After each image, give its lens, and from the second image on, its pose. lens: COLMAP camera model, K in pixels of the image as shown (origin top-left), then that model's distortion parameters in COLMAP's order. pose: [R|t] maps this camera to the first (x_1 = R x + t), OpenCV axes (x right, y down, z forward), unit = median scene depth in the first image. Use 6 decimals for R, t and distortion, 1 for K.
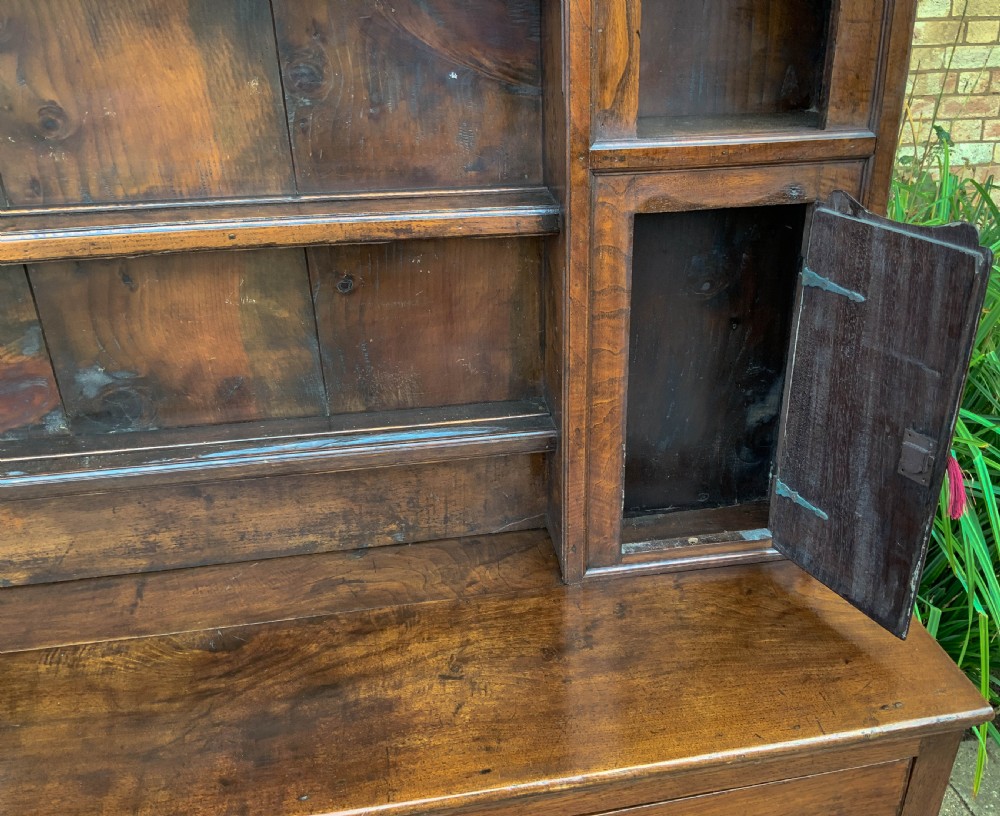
lens RADIAL K [[898.1, 0, 542.0], [0, 898.1, 408.3], [0, 0, 1]] dist [0.087909, -0.173350]
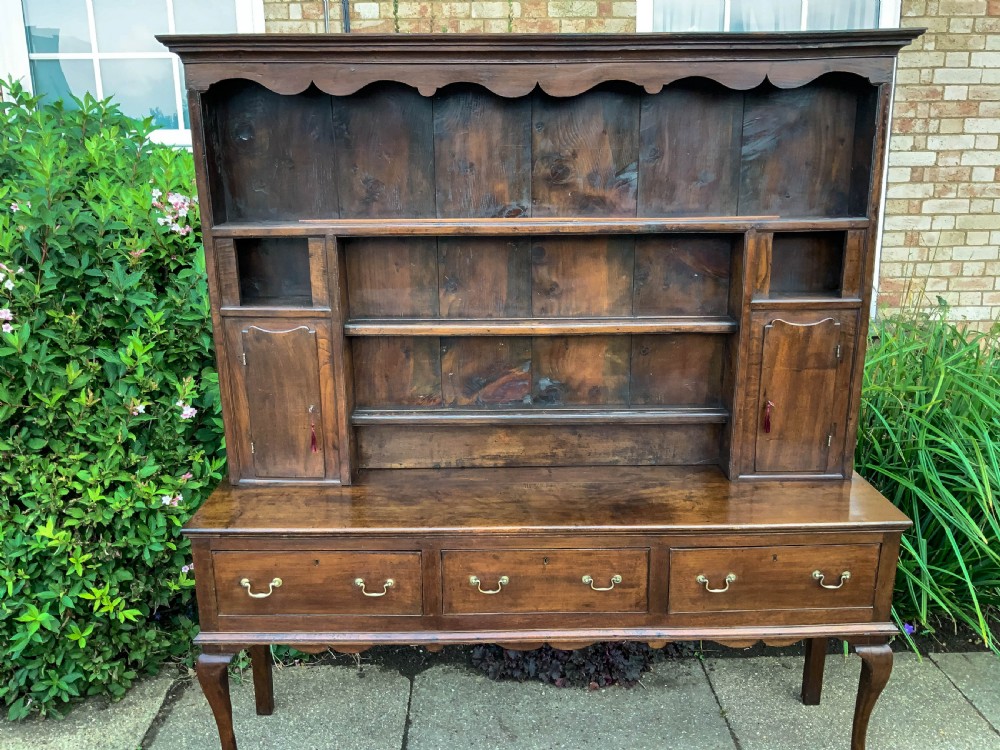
lens RADIAL K [[824.7, 0, 496.9], [0, 824.7, 376.2], [0, 0, 1]] dist [0.116845, -0.241169]
pose [[0.985770, 0.043819, -0.162286, -0.253435], [-0.073334, 0.980815, -0.180622, 0.397295], [0.151257, 0.189952, 0.970072, -1.358250]]
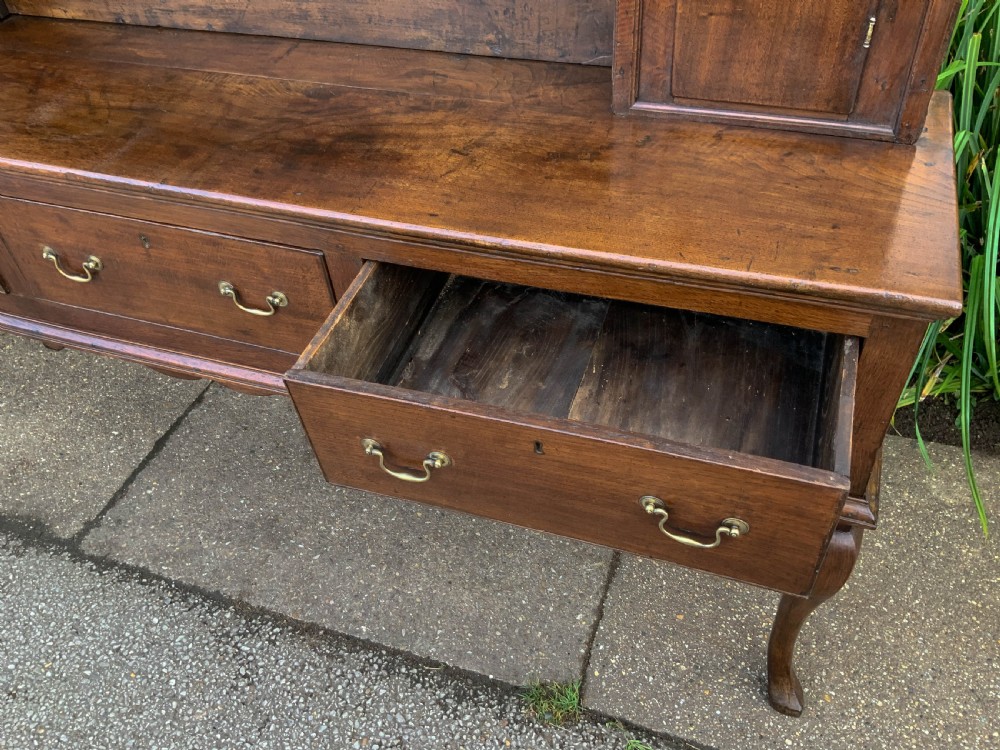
lens RADIAL K [[824.7, 0, 496.9], [0, 824.7, 376.2], [0, 0, 1]] dist [0.116845, -0.241169]
pose [[0.863695, 0.315141, -0.393341, 0.405940], [-0.172557, 0.918141, 0.356708, 0.169647], [0.473556, -0.240213, 0.847374, 0.088528]]
